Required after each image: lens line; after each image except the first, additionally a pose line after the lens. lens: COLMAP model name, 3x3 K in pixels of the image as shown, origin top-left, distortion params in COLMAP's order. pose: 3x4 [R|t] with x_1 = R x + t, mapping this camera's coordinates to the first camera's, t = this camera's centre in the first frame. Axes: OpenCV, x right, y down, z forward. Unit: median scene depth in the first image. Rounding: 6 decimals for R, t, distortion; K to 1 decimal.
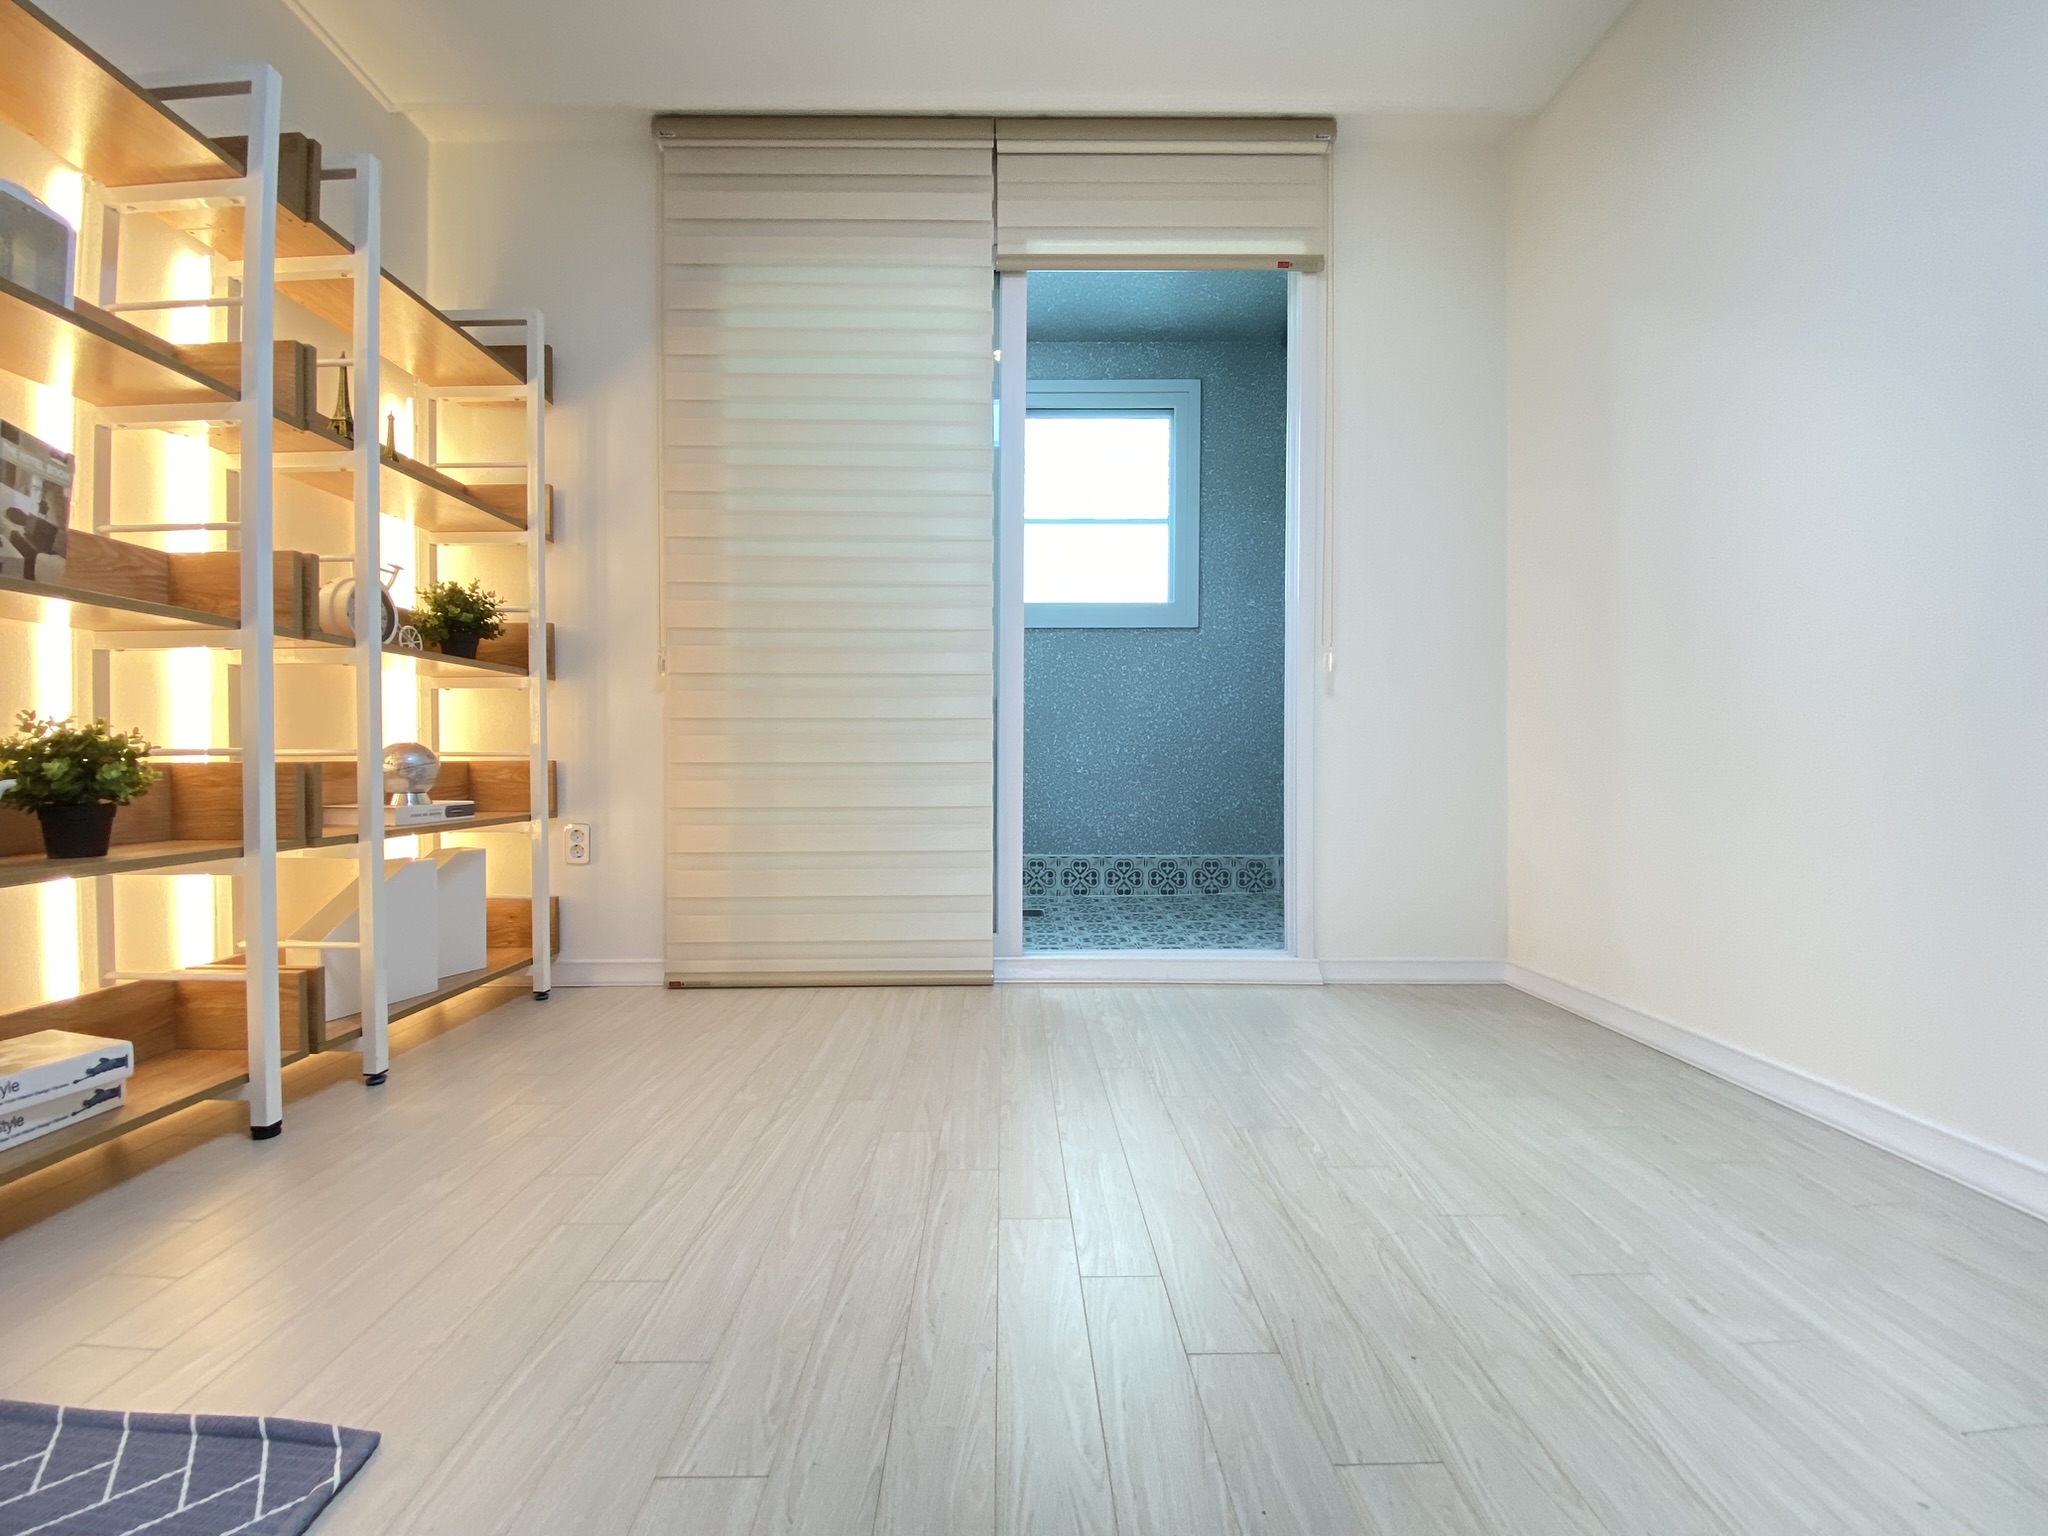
lens RADIAL K [[841.6, 0, 1020.6], [0, 841.6, 758.1], [0, 0, 1]] dist [0.000242, -0.004389]
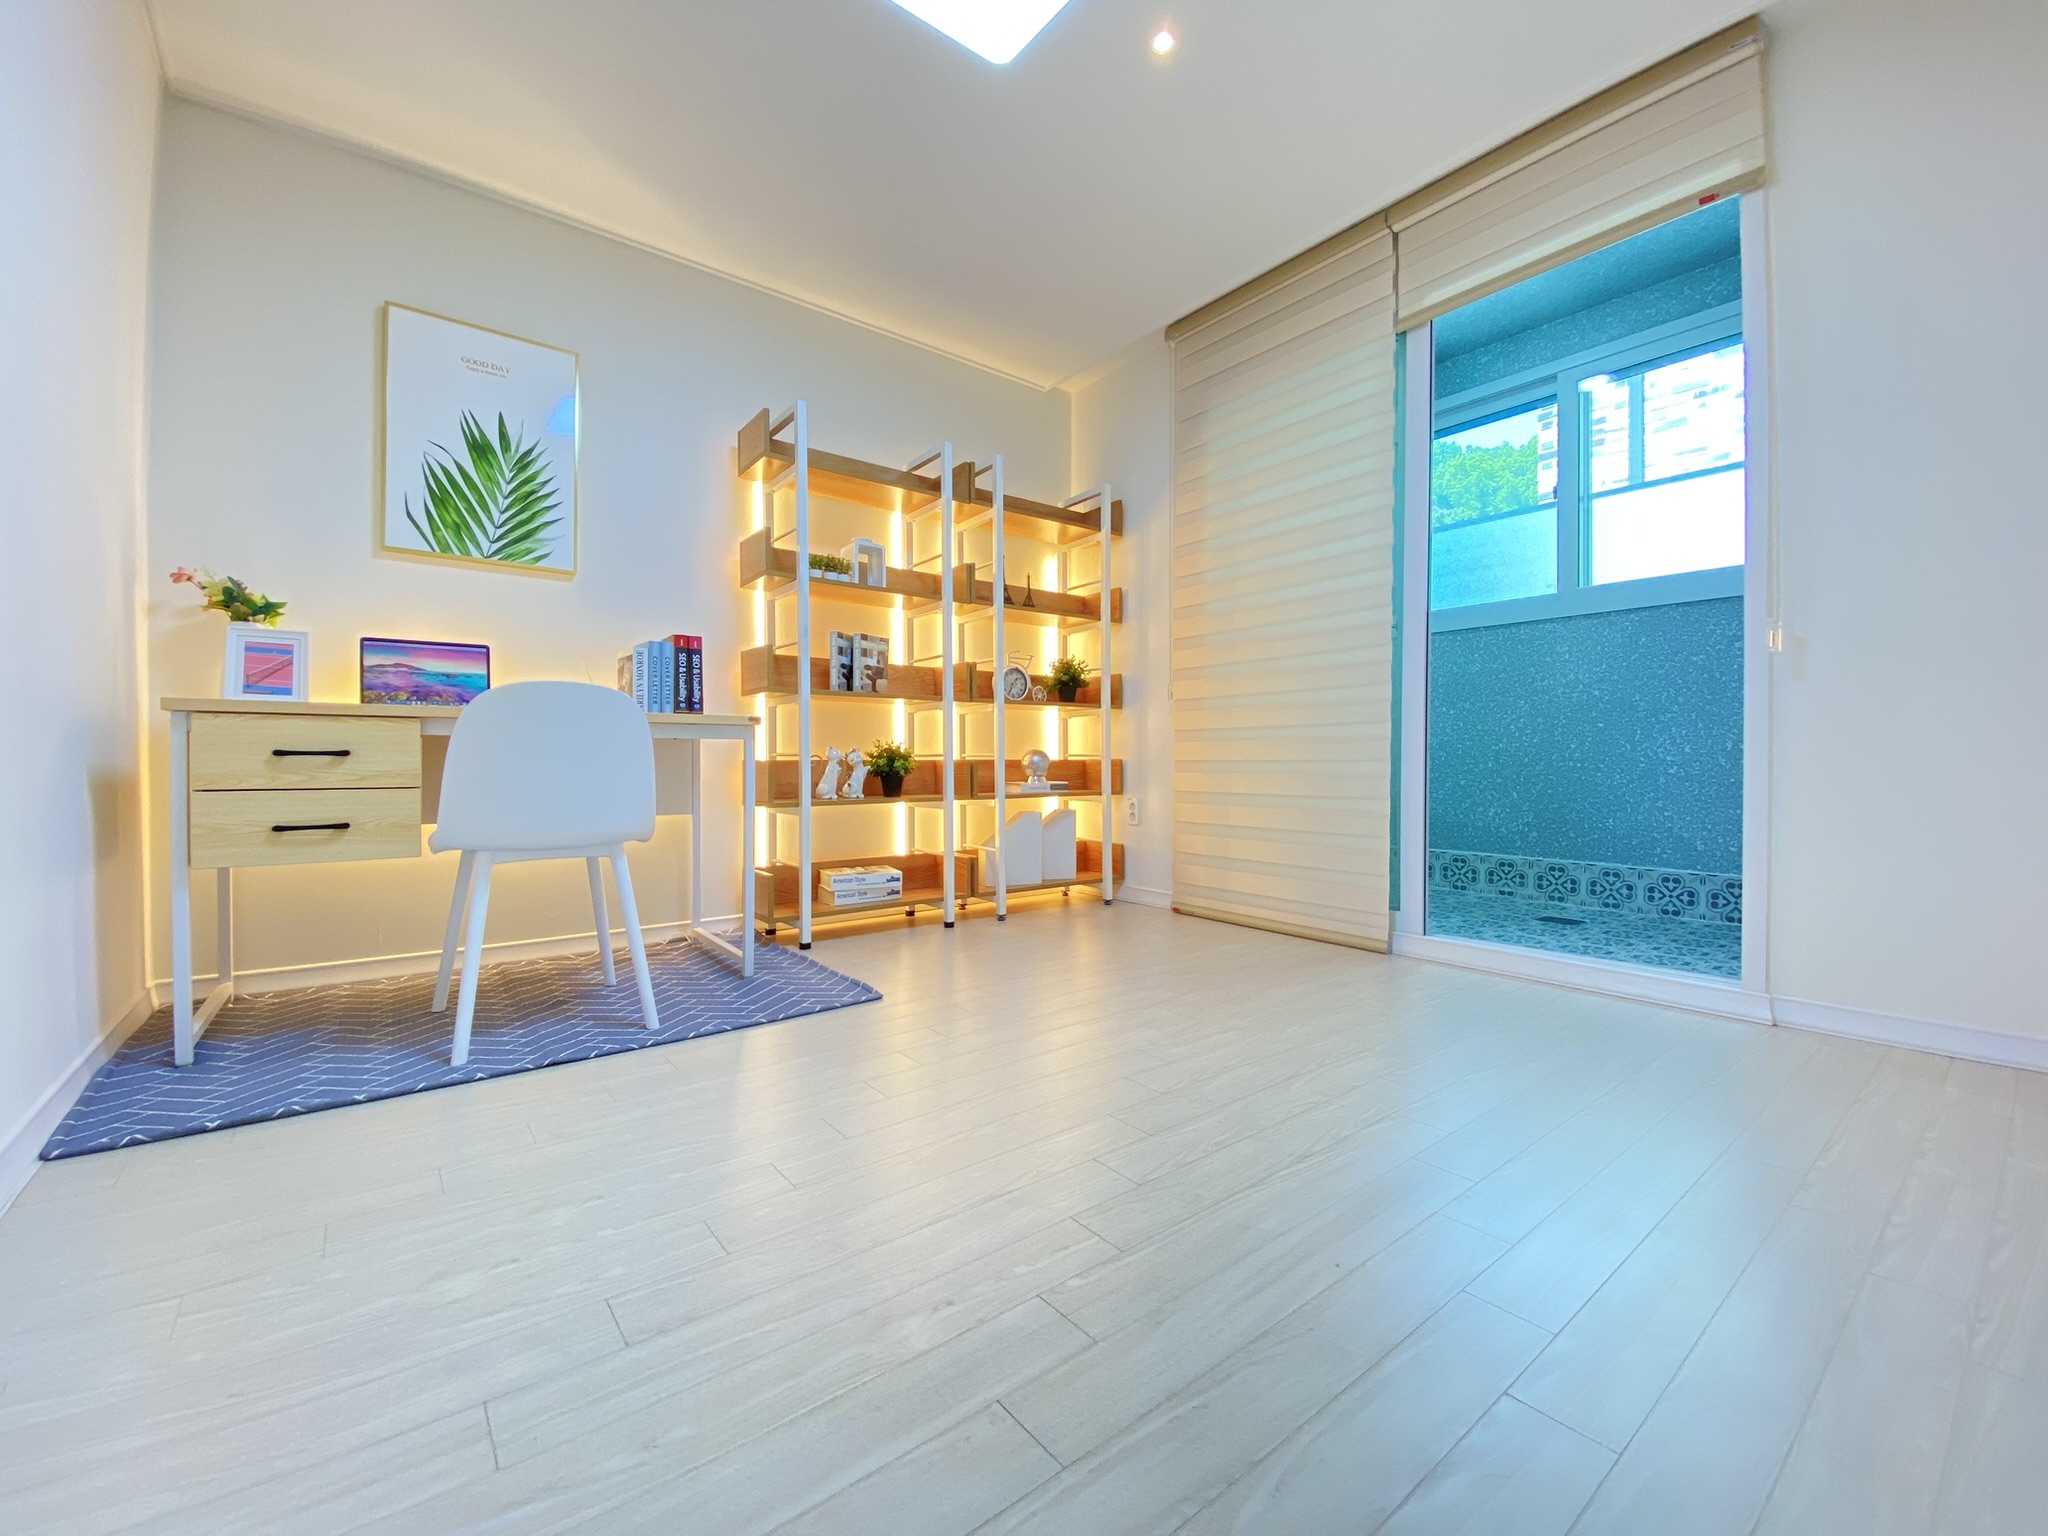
lens RADIAL K [[841.6, 0, 1006.3], [0, 841.6, 766.1], [0, 0, 1]] dist [0.000242, -0.004389]
pose [[0.583347, 0.011036, -0.812148, 0.615896], [-0.001500, 0.999921, 0.012511, -0.004110], [0.812222, -0.006080, 0.583317, -0.110586]]
